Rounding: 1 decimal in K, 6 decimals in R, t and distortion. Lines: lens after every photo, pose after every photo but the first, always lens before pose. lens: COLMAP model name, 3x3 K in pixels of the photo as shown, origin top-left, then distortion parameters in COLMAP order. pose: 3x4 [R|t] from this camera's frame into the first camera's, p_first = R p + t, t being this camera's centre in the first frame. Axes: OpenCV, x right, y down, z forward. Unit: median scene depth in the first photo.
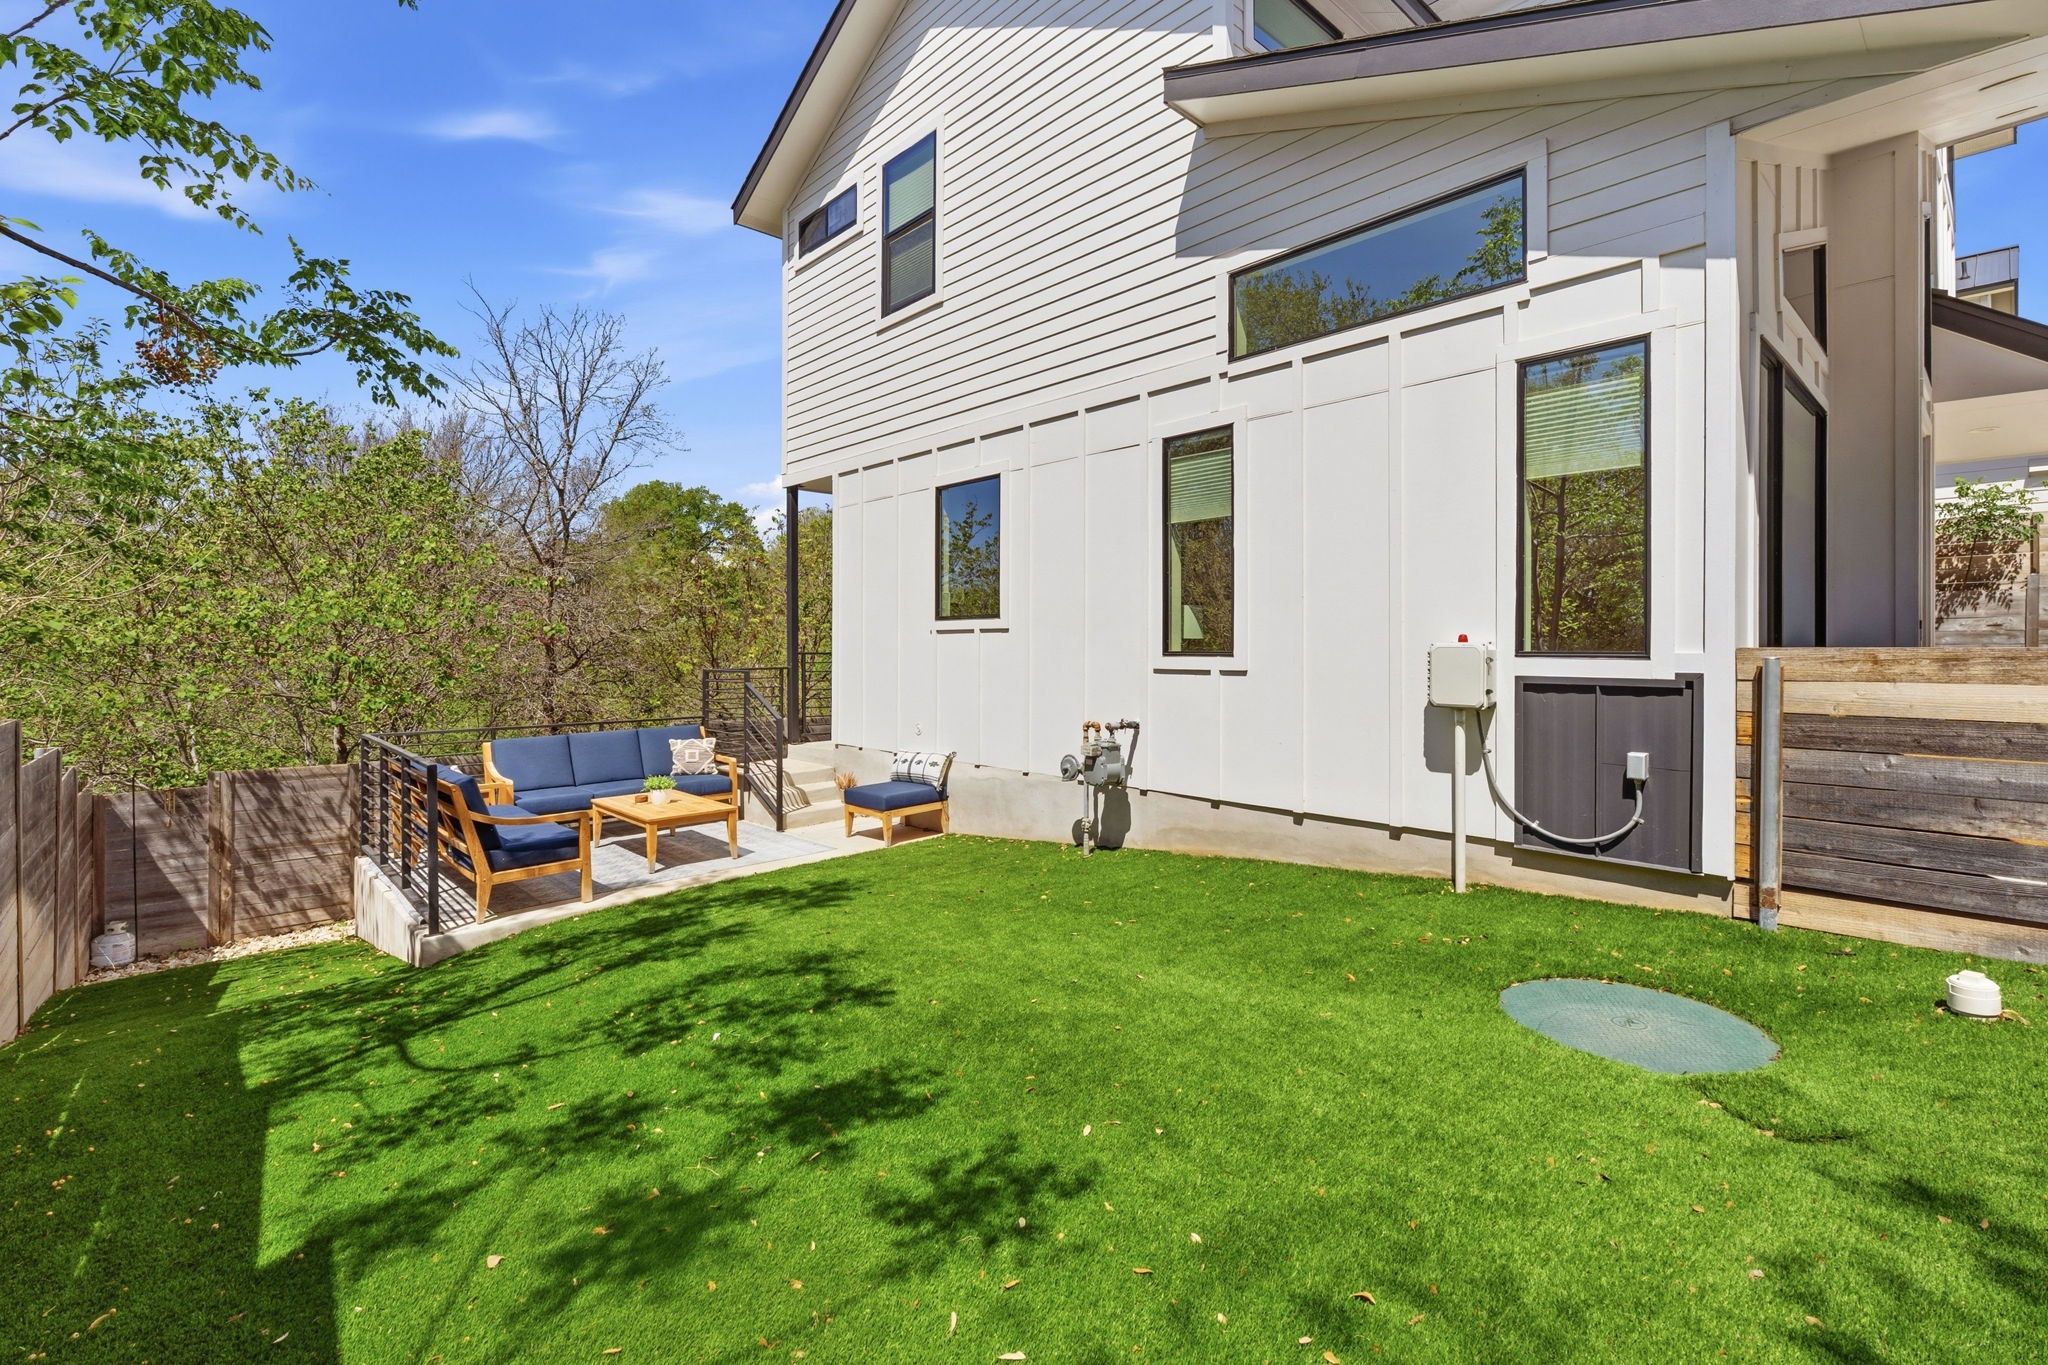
lens RADIAL K [[922.8, 0, 1031.7], [0, 922.8, 651.0], [0, 0, 1]] dist [-0.011593, 0.005569]
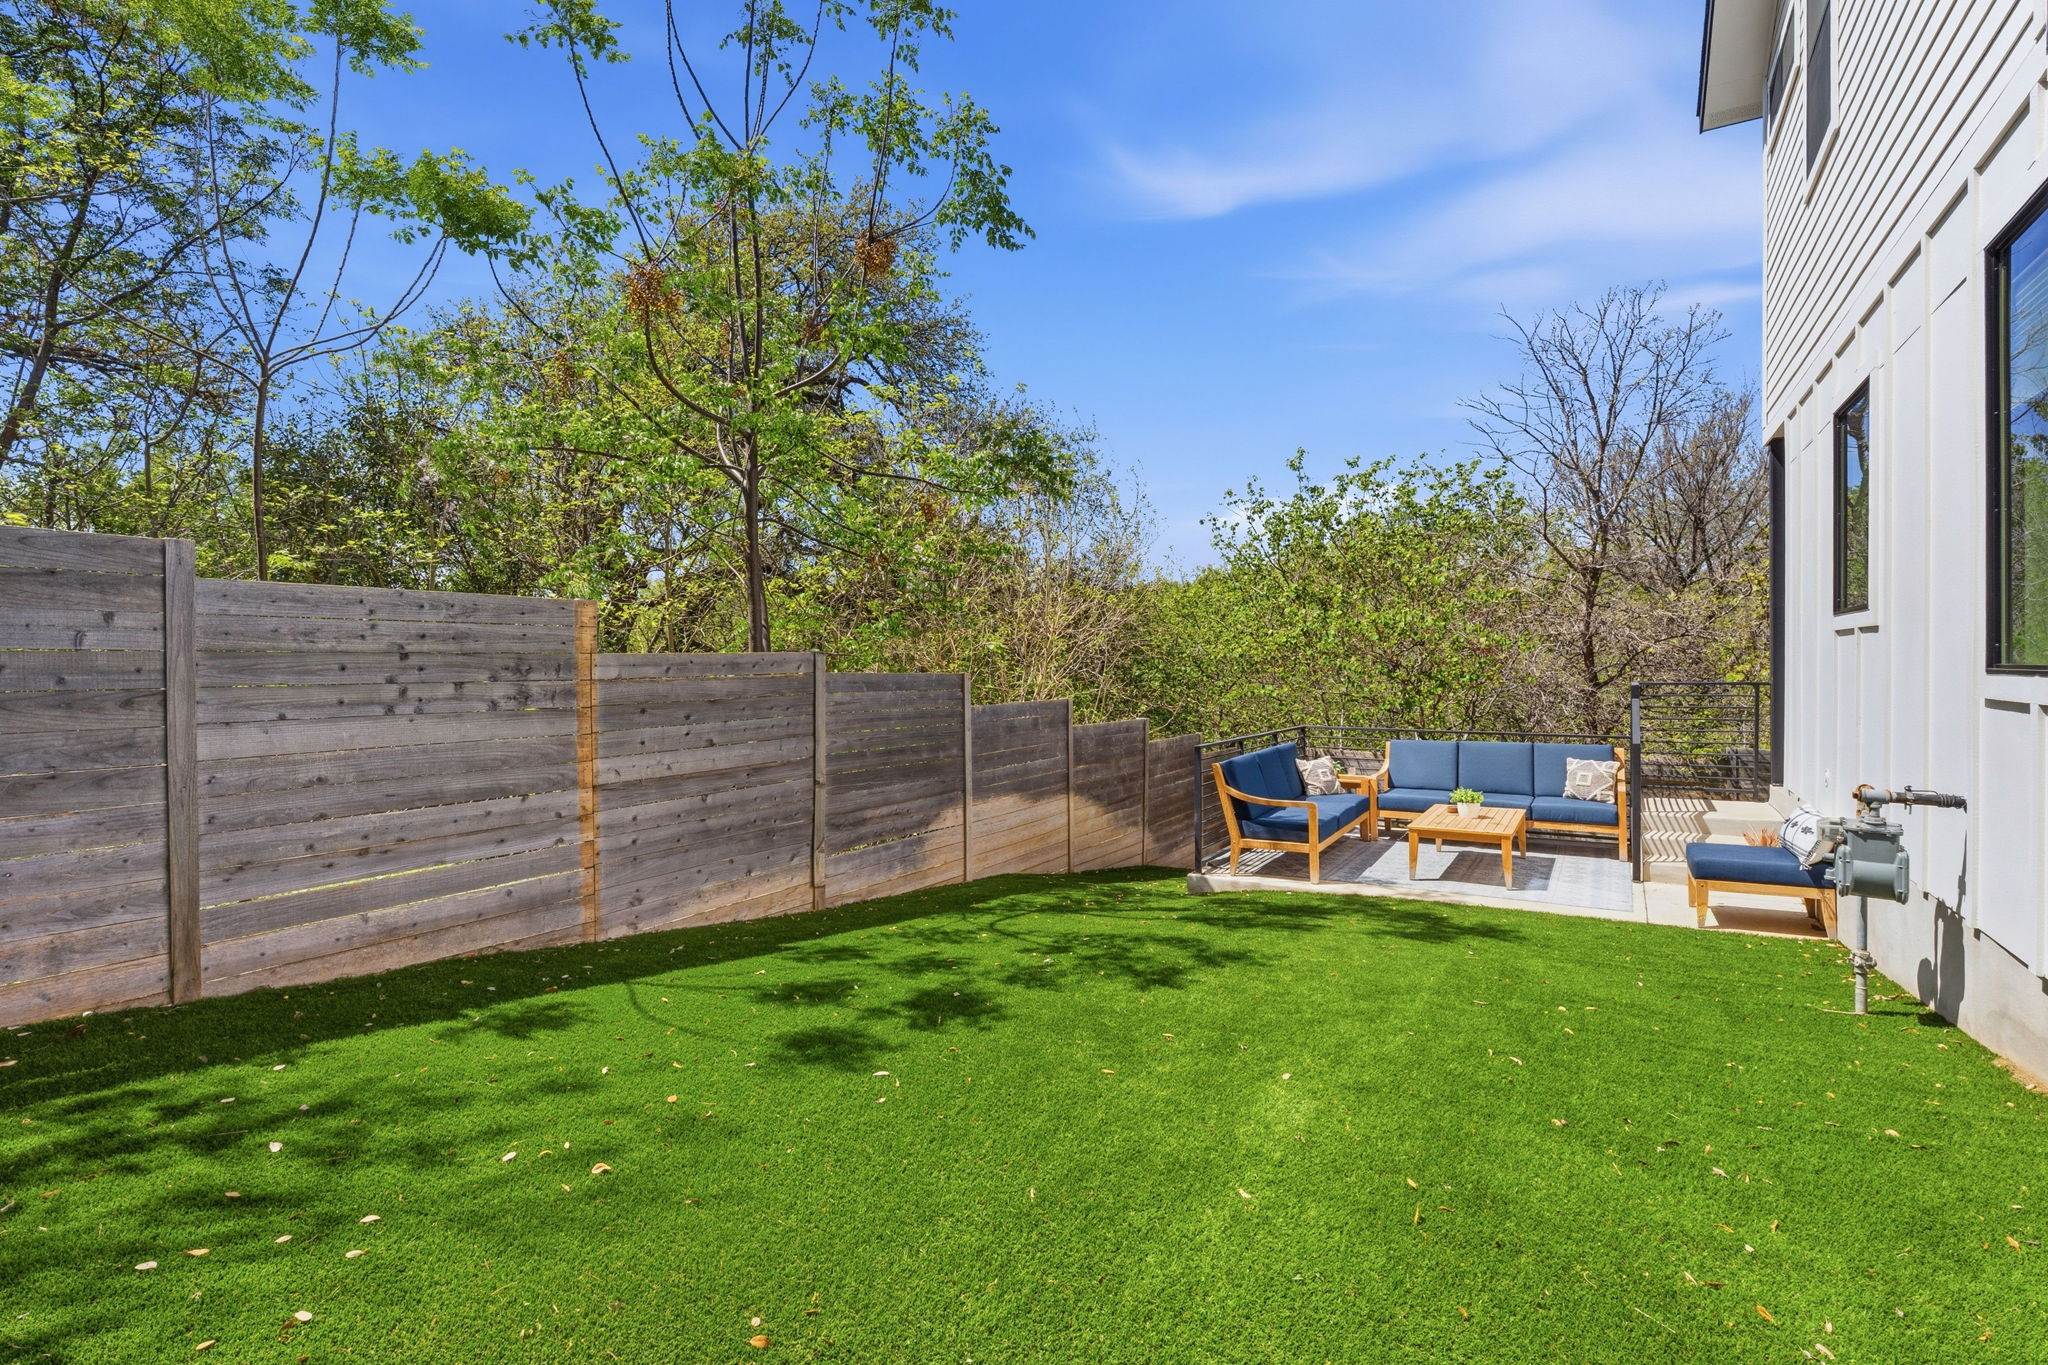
lens RADIAL K [[926.7, 0, 1030.6], [0, 926.7, 660.2], [0, 0, 1]] dist [-0.002118, -0.000313]
pose [[0.261255, 0.002431, -0.965267, 0.421566], [-0.001742, 0.999996, 0.002047, -0.001743], [0.965268, 0.001147, 0.261259, 0.294944]]
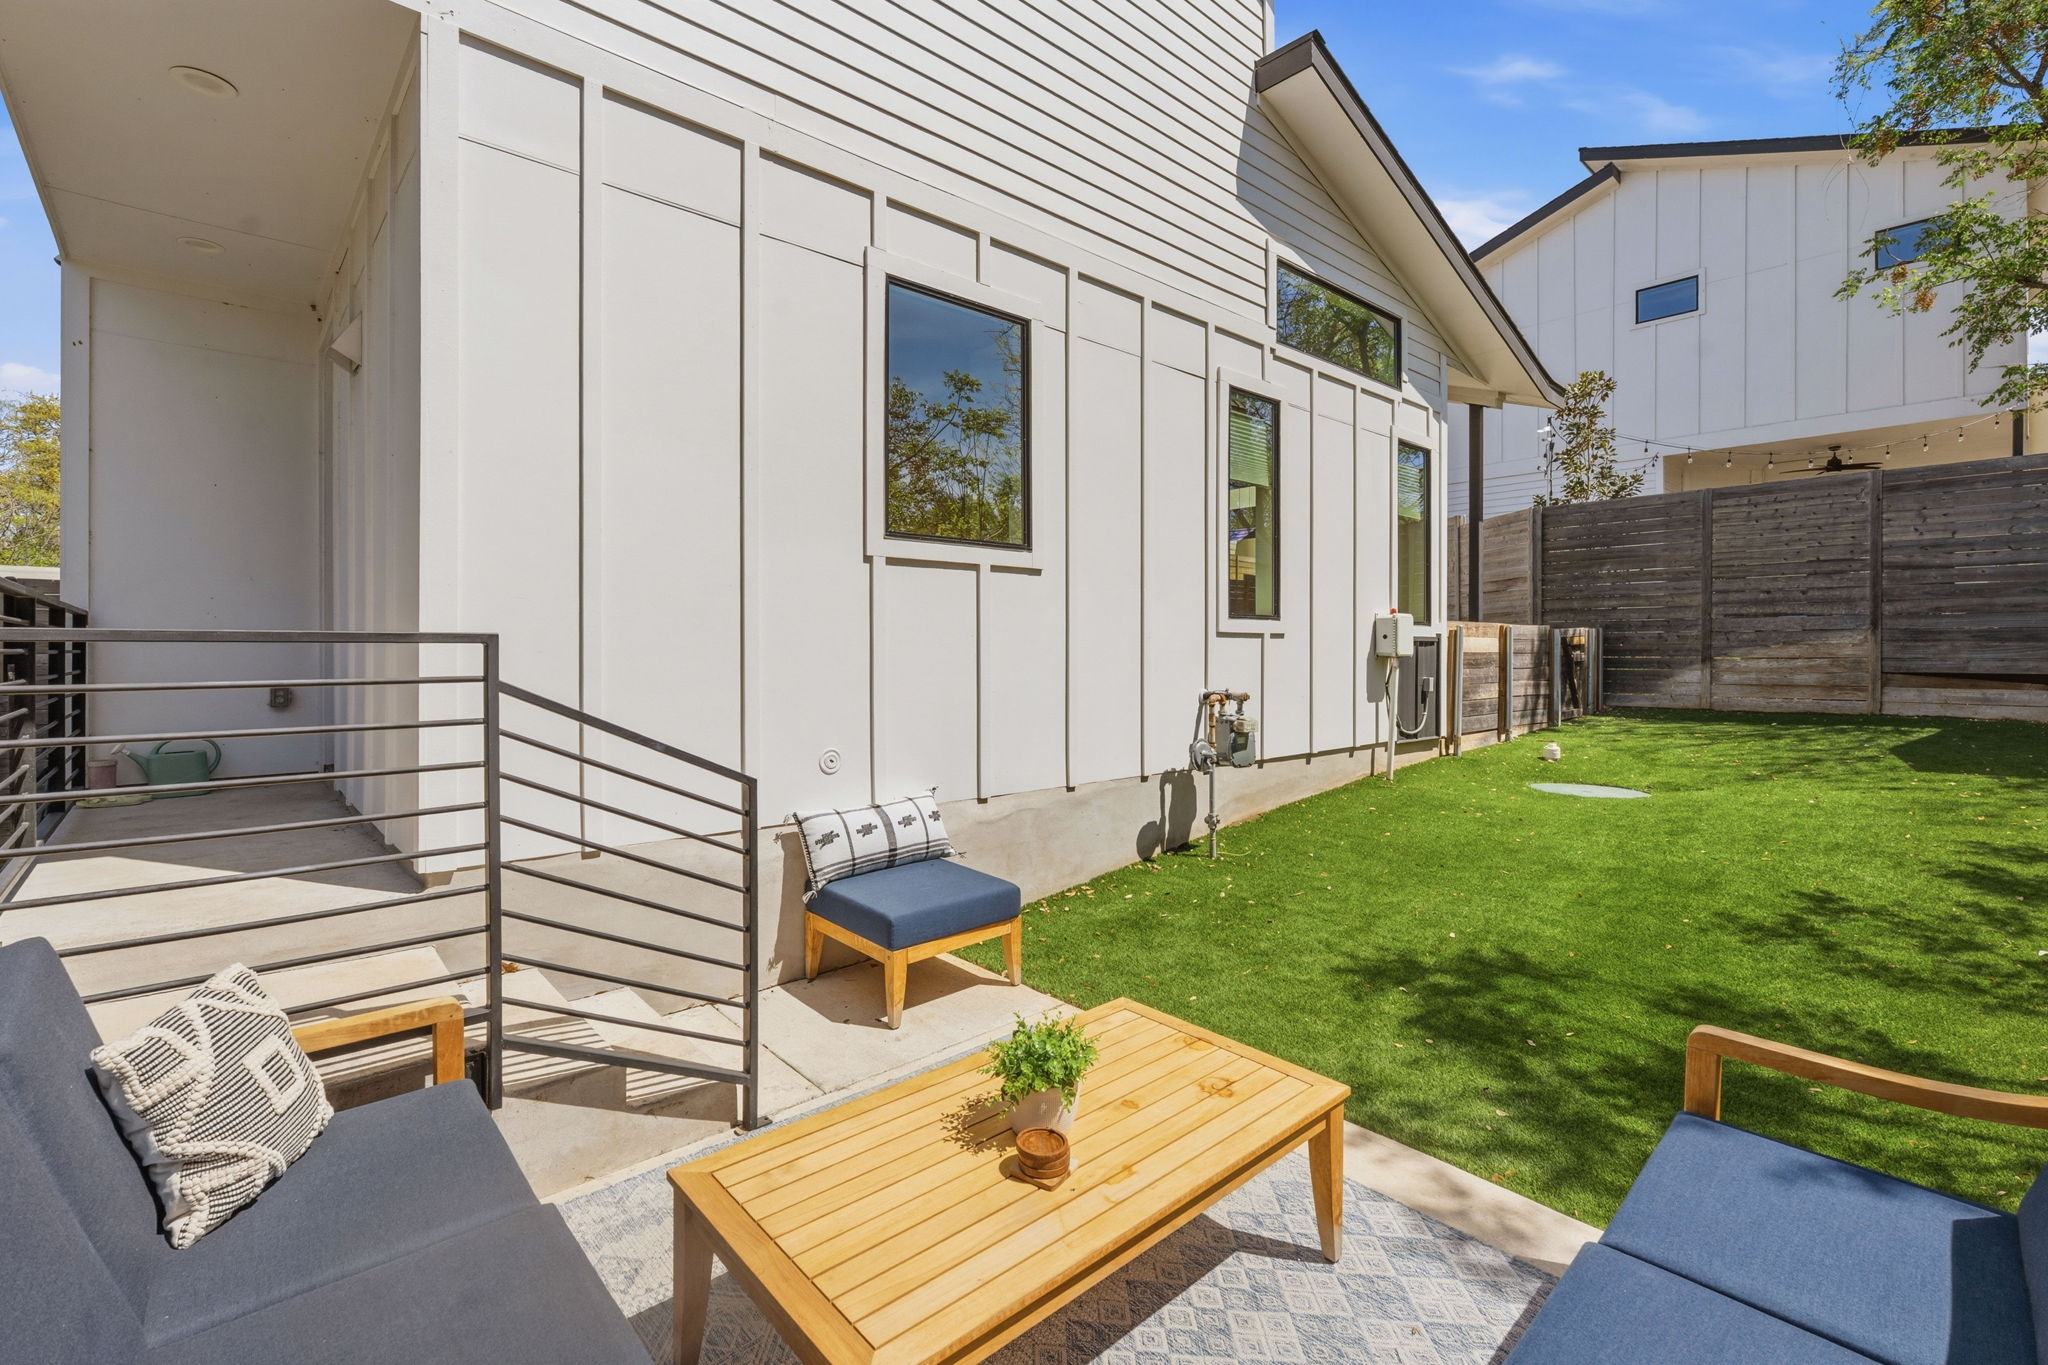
lens RADIAL K [[914.9, 0, 1026.3], [0, 914.9, 654.9], [0, 0, 1]] dist [-0.005643, 0.000368]
pose [[0.014036, -0.005711, 0.999885, -0.659306], [0.001054, 0.999983, 0.005697, 0.031125], [-0.999901, 0.000974, 0.014042, 1.000091]]
